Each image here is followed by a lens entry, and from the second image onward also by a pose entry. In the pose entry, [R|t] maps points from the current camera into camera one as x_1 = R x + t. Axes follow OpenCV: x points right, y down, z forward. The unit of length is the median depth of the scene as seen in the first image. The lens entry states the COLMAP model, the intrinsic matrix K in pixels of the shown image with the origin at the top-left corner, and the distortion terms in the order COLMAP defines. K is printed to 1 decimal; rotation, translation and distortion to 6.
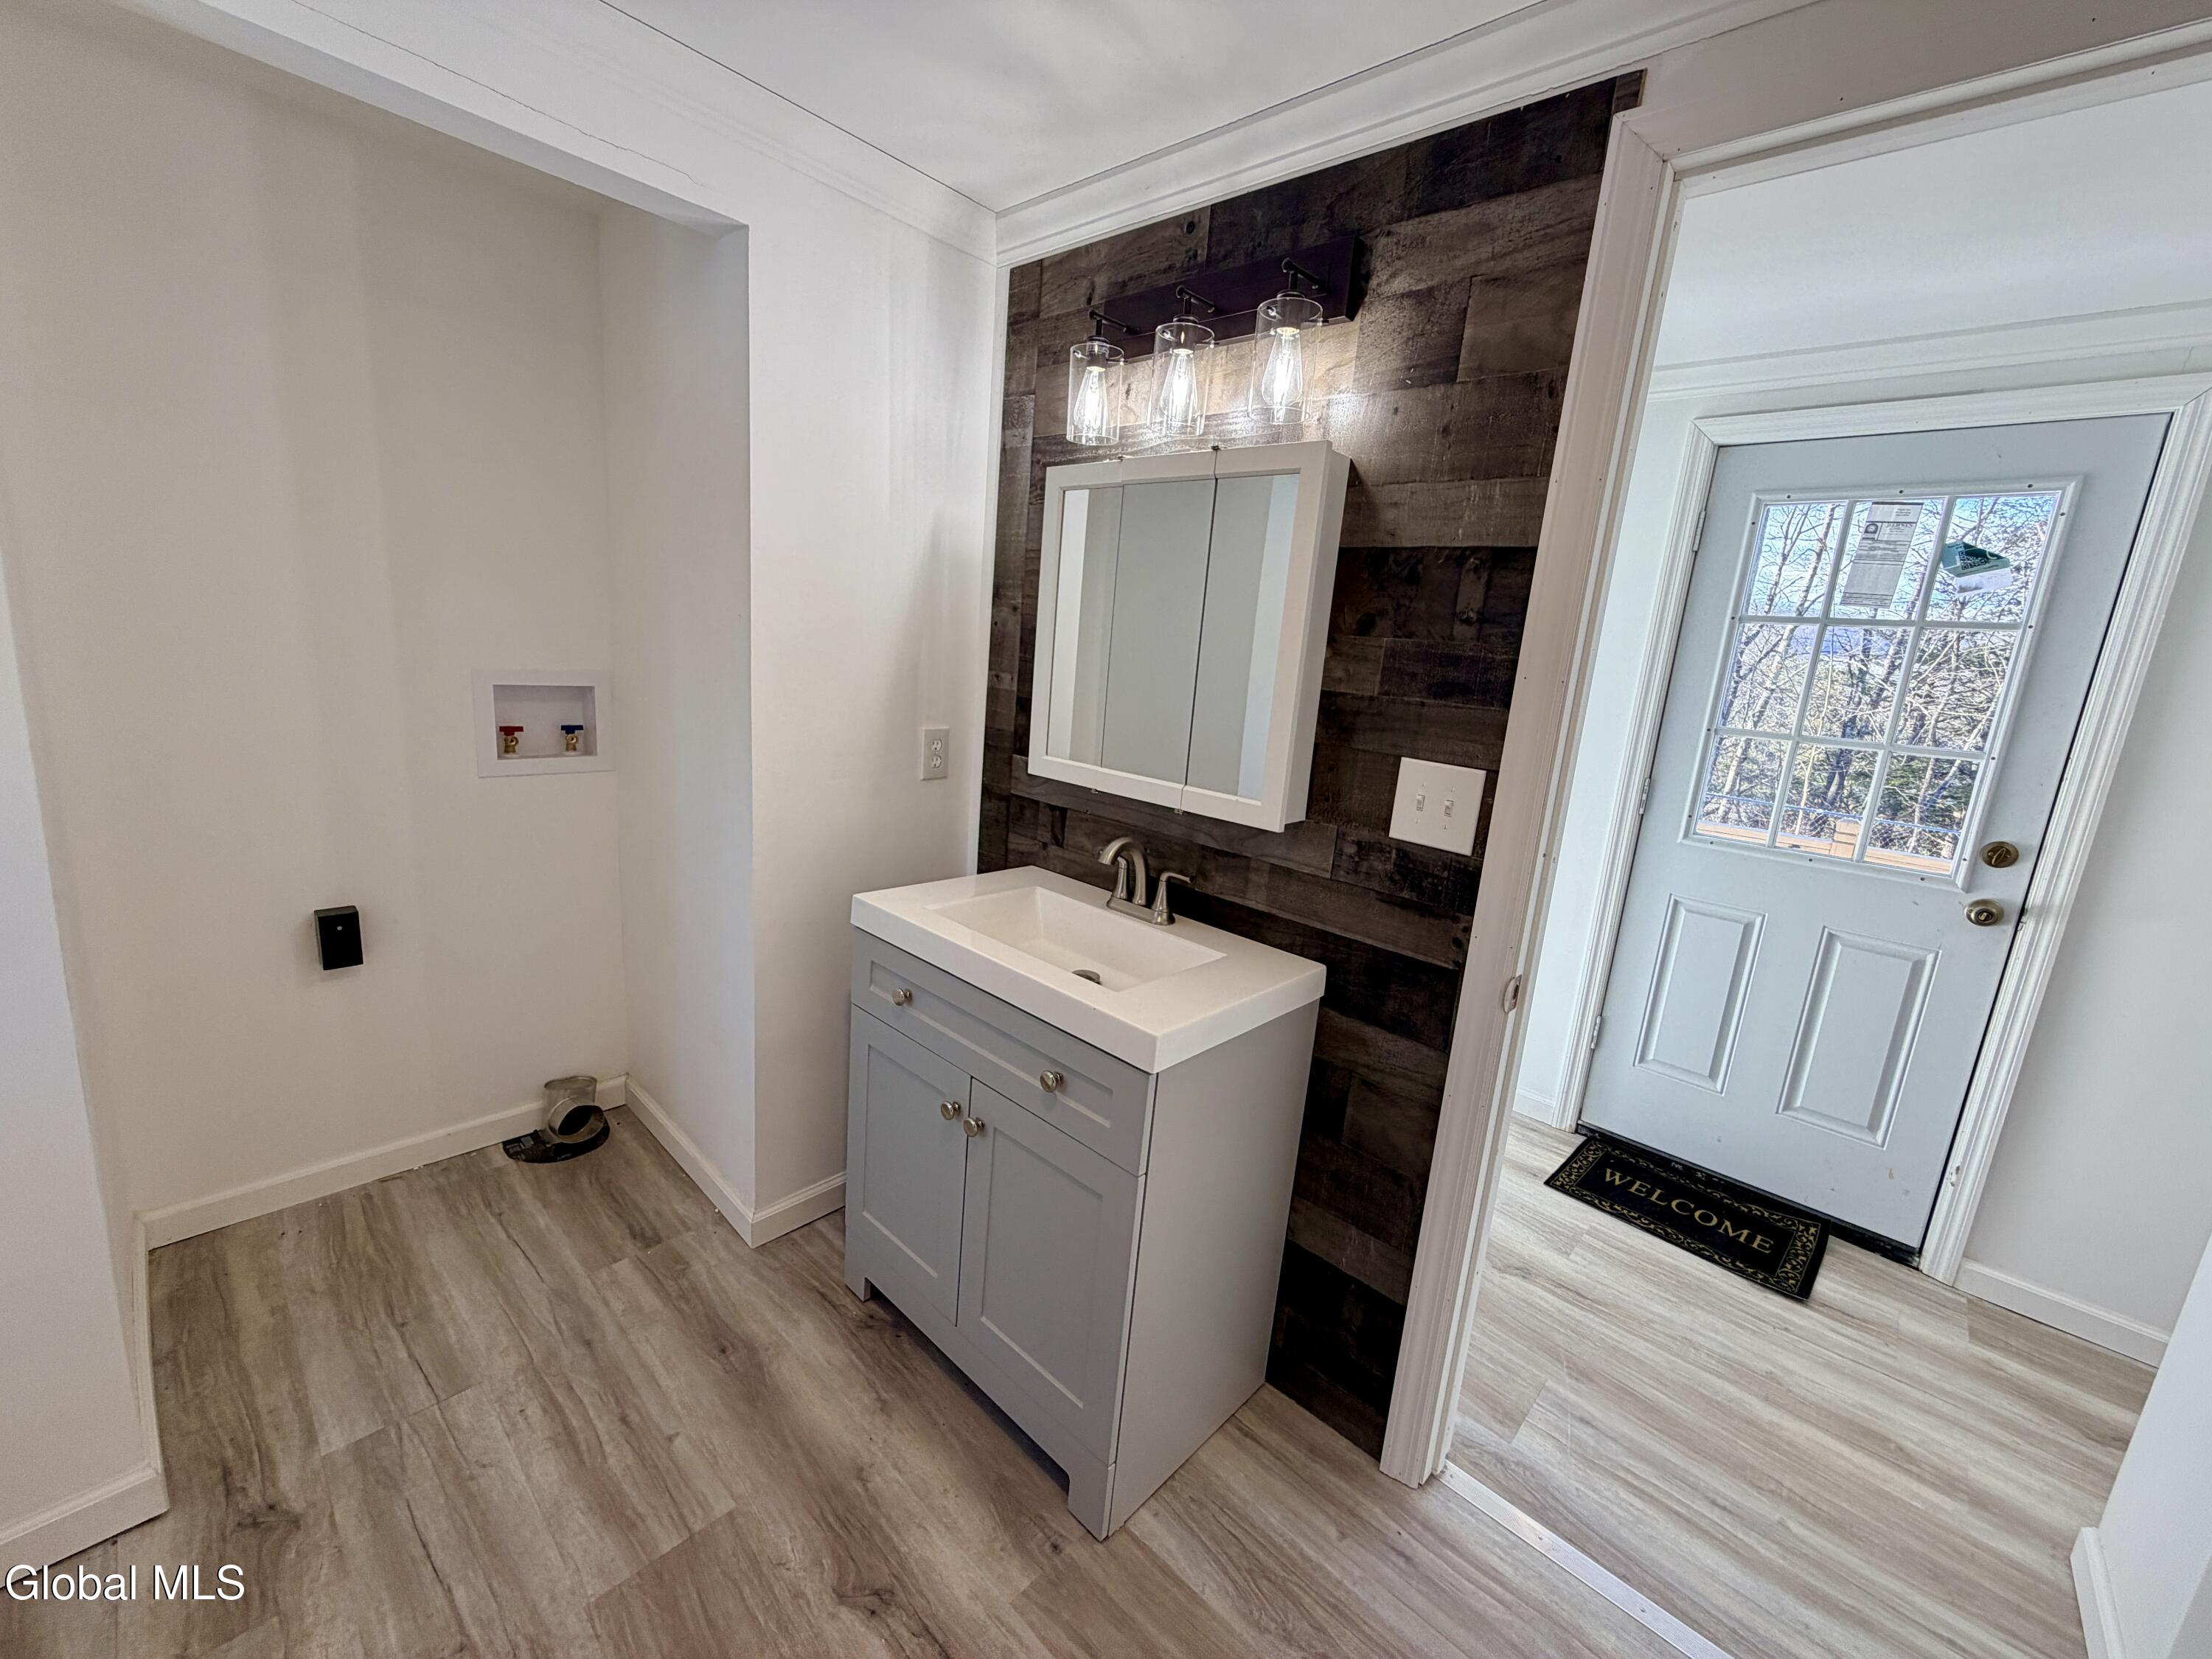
lens RADIAL K [[884.7, 0, 1107.4], [0, 884.7, 828.2], [0, 0, 1]] dist [-0.000634, 0.000598]
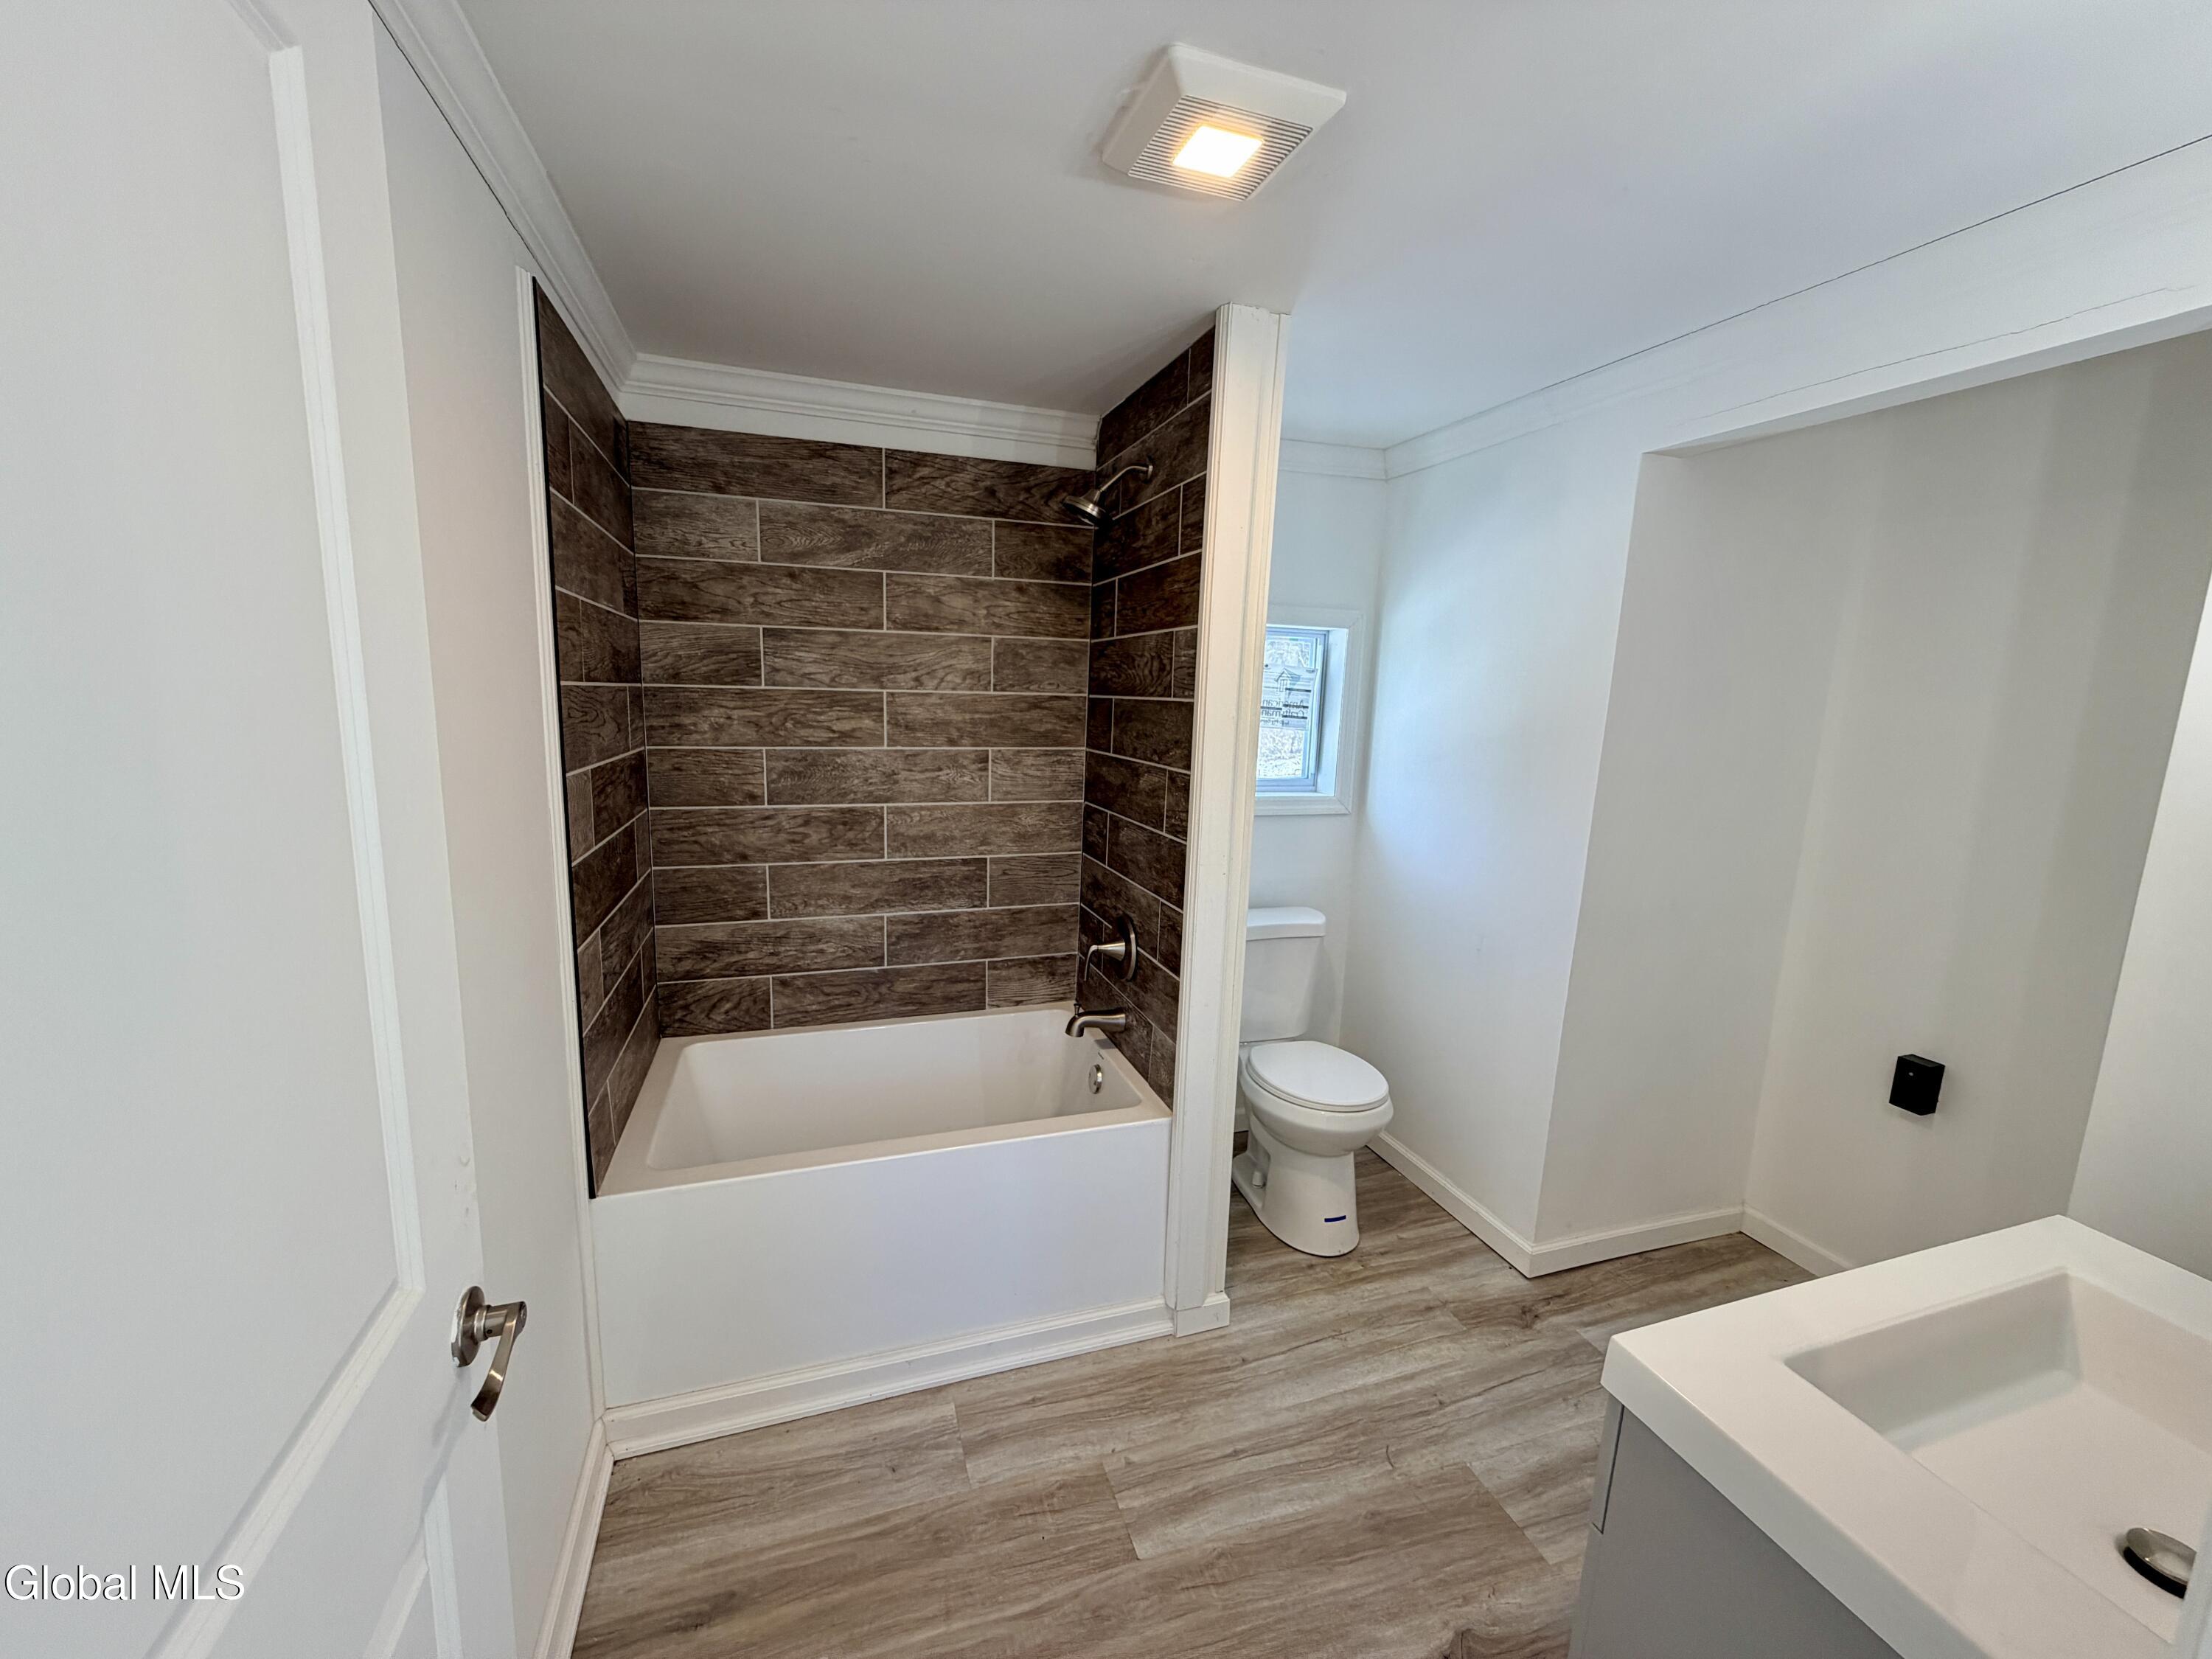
lens RADIAL K [[884.7, 0, 1096.6], [0, 884.7, 828.4], [0, 0, 1]] dist [-0.000634, 0.000598]
pose [[-0.480046, 0.046524, -0.876009, 0.649730], [-0.254139, 0.948395, 0.189634, -0.144993], [0.839624, 0.313661, -0.443450, 0.602152]]
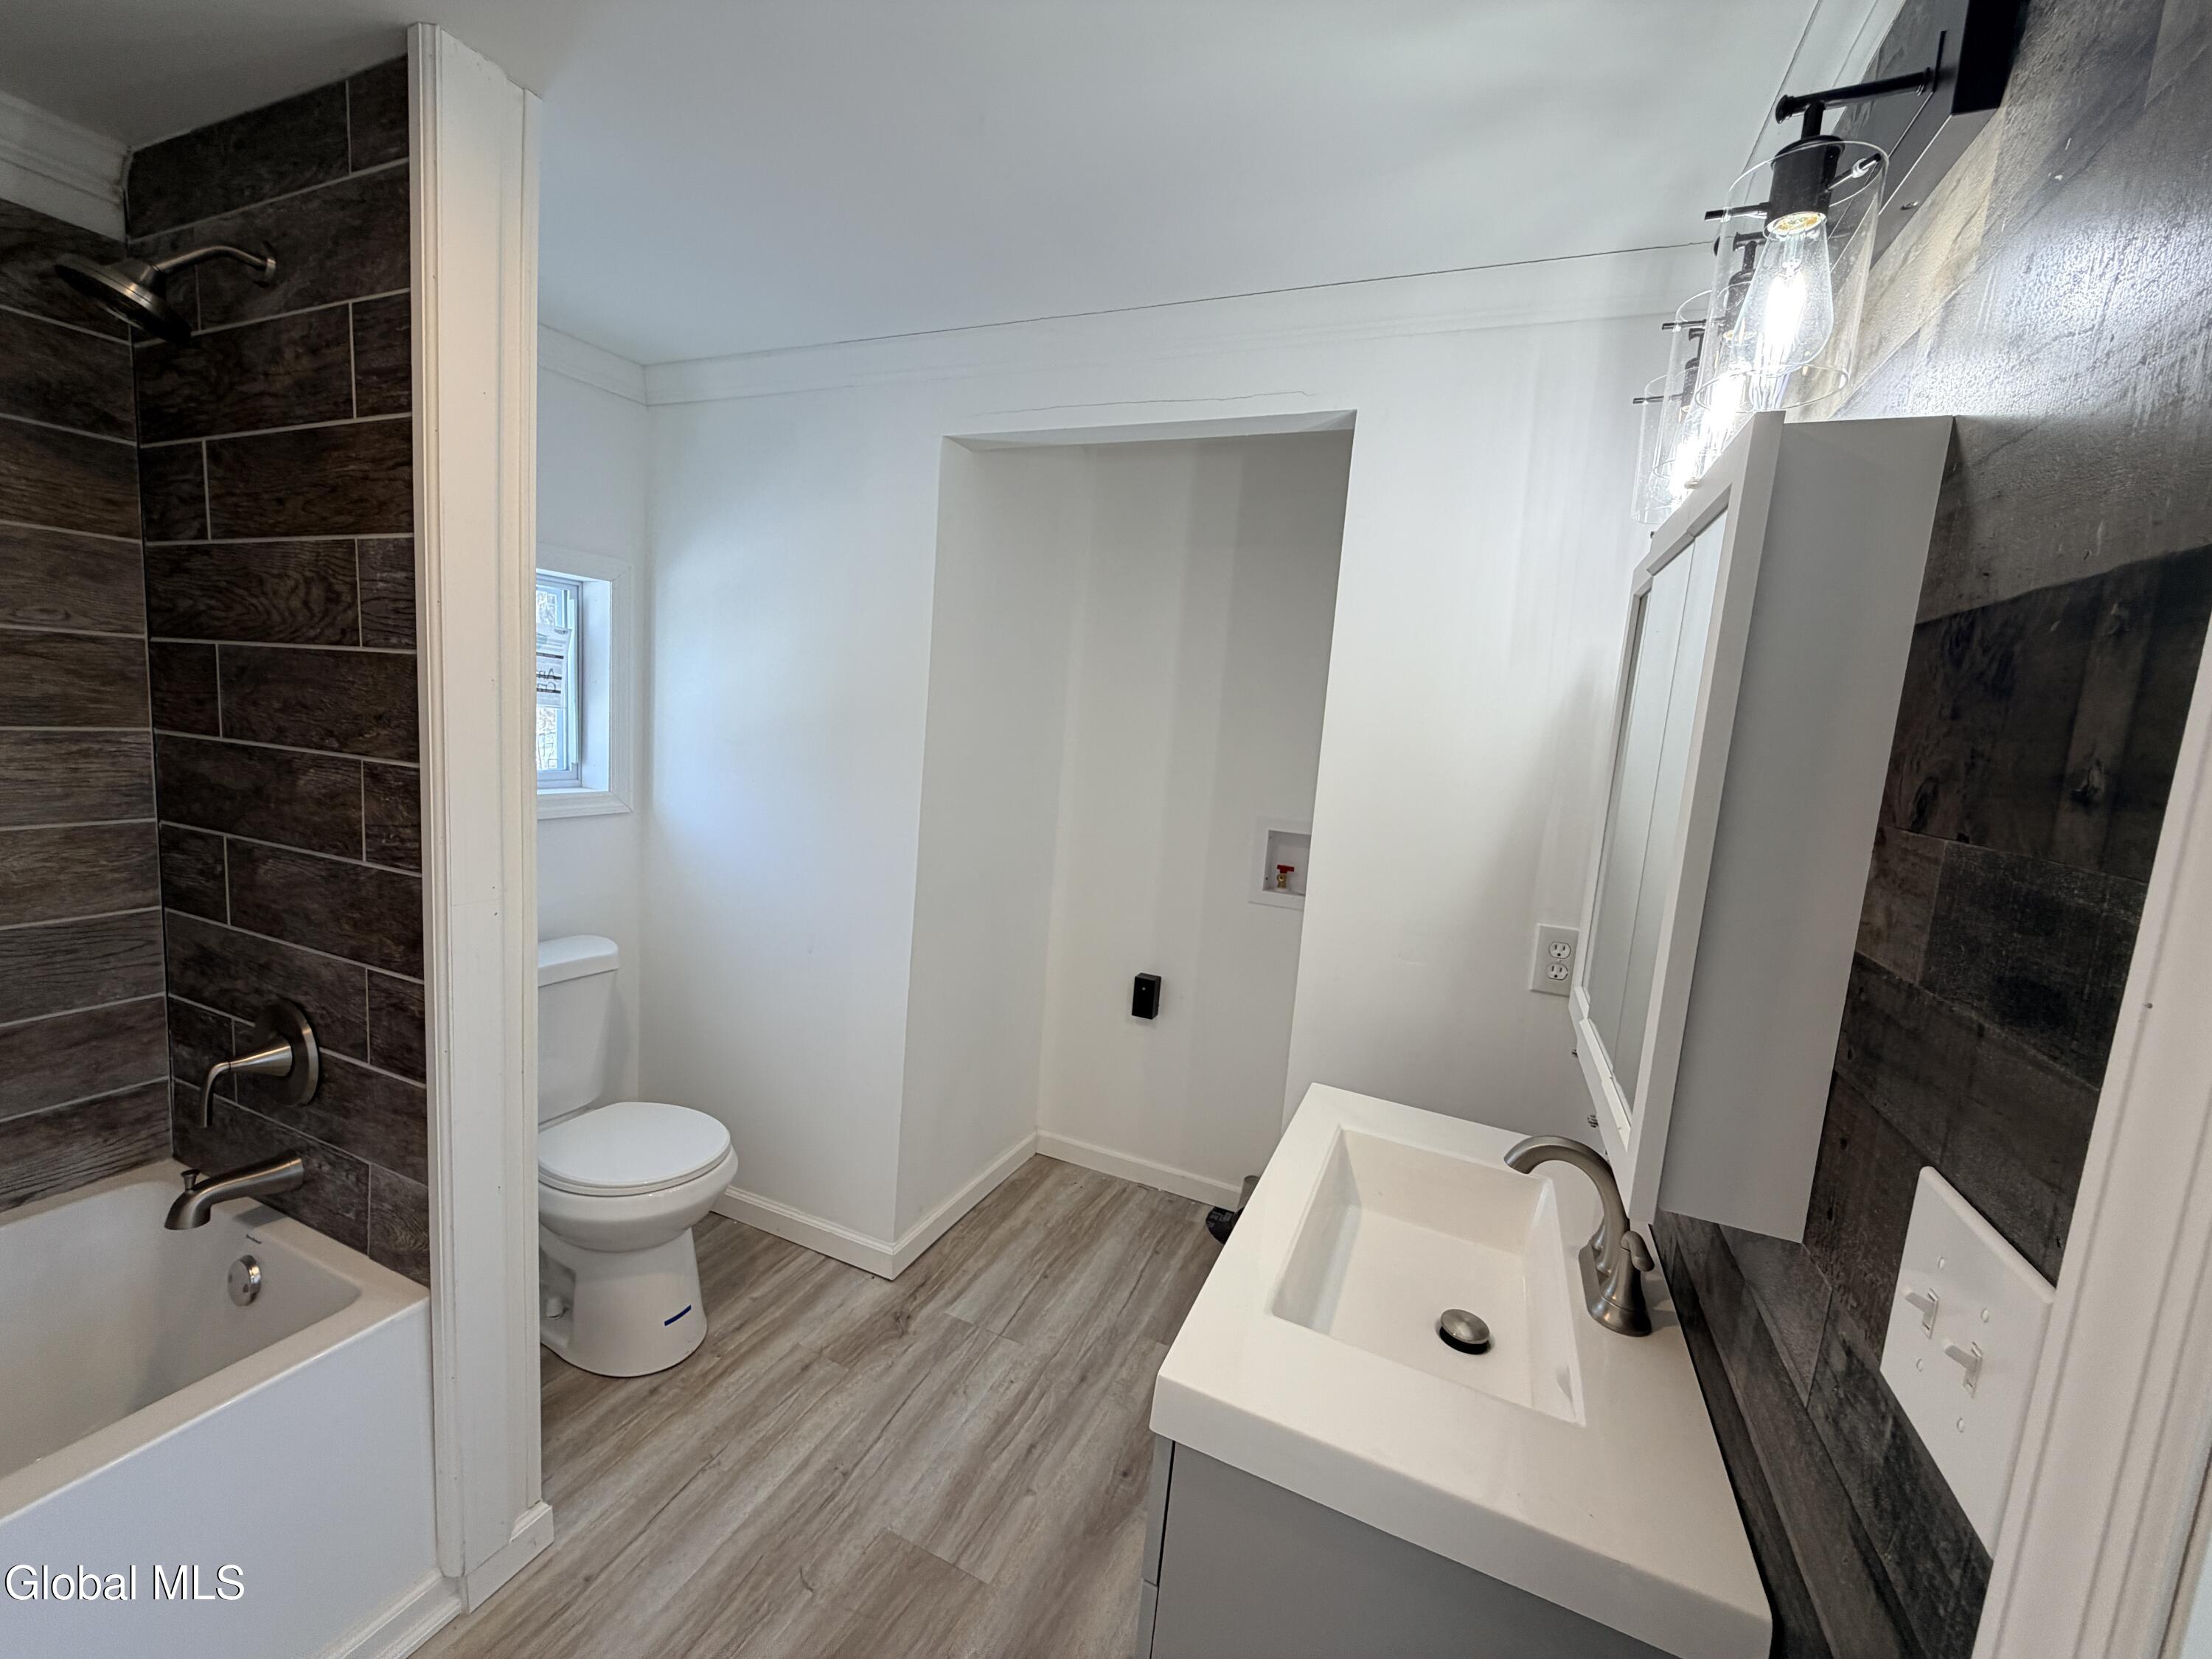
lens RADIAL K [[884.7, 0, 1103.2], [0, 884.7, 828.3], [0, 0, 1]] dist [-0.000634, 0.000598]
pose [[0.327788, 0.066720, -0.942392, 0.468258], [-0.247441, 0.968745, -0.017481, -0.104995], [0.911772, 0.238916, 0.334052, 0.460870]]
